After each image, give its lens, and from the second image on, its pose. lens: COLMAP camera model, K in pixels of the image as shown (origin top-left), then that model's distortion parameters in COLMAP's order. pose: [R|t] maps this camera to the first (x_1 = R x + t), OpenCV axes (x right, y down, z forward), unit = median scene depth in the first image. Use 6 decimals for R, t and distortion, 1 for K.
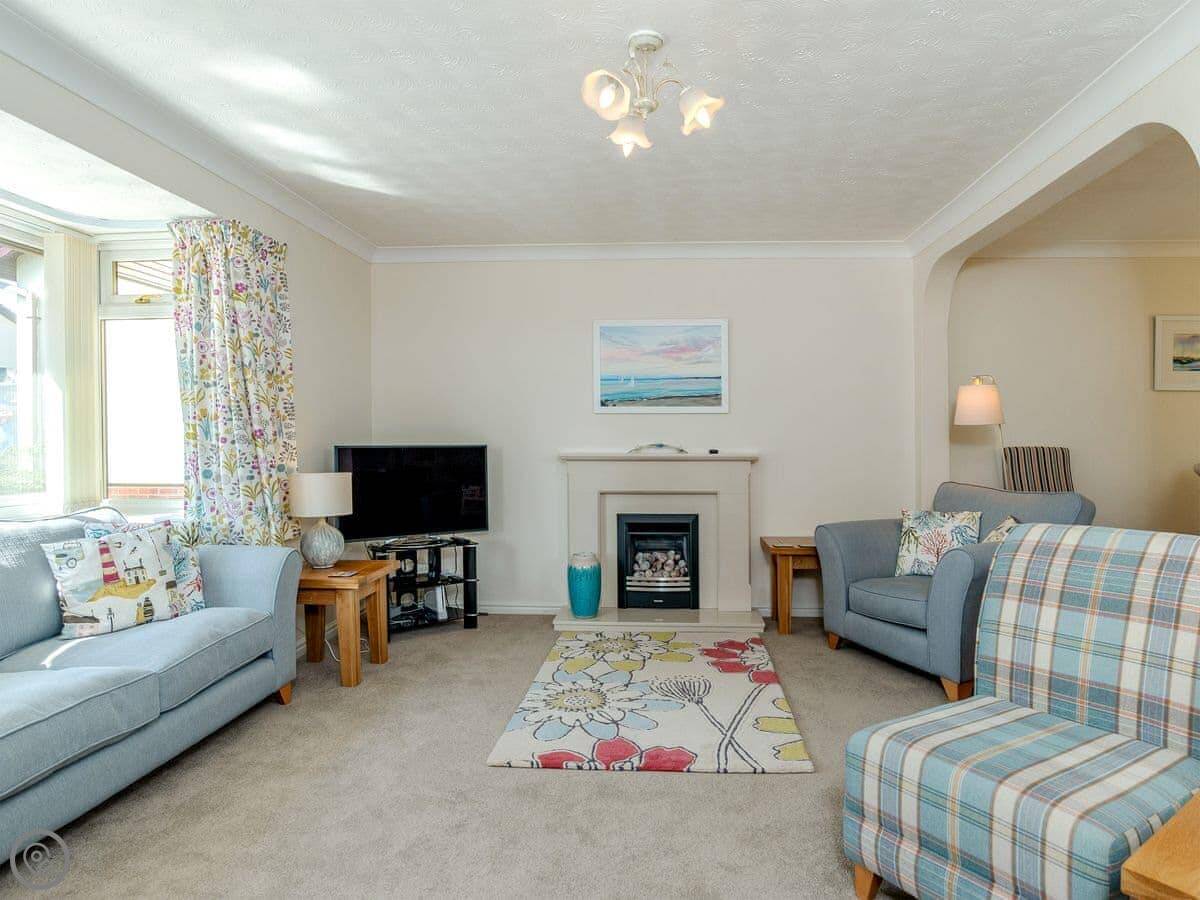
lens RADIAL K [[706.2, 0, 601.1], [0, 706.2, 444.7], [0, 0, 1]] dist [-0.055175, 0.030649]
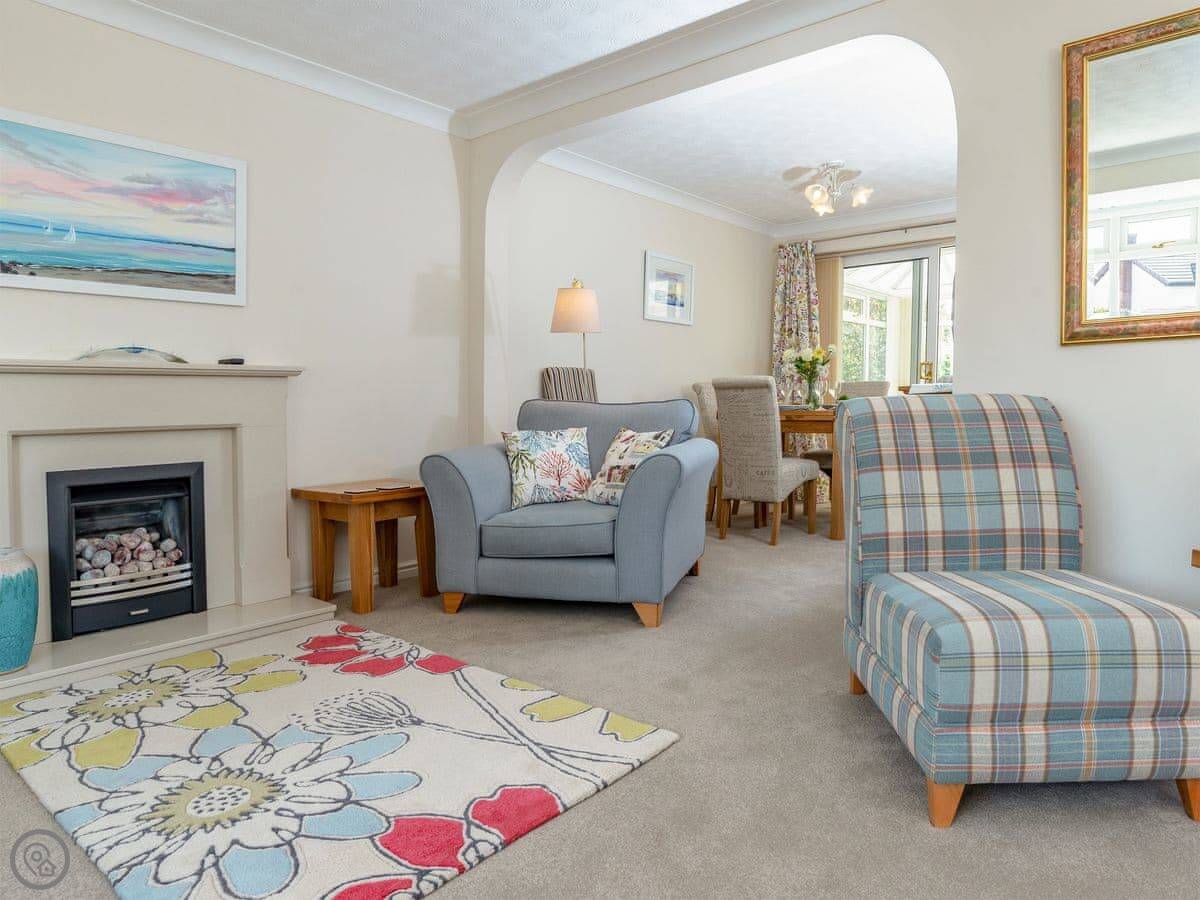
lens RADIAL K [[770.5, 0, 545.7], [0, 770.5, 446.5], [0, 0, 1]] dist [-0.063060, 0.051188]
pose [[0.565452, -0.037949, 0.823908, -0.318865], [0.015064, 0.999249, 0.035687, 0.082010], [-0.824644, -0.007768, 0.565599, 0.452411]]
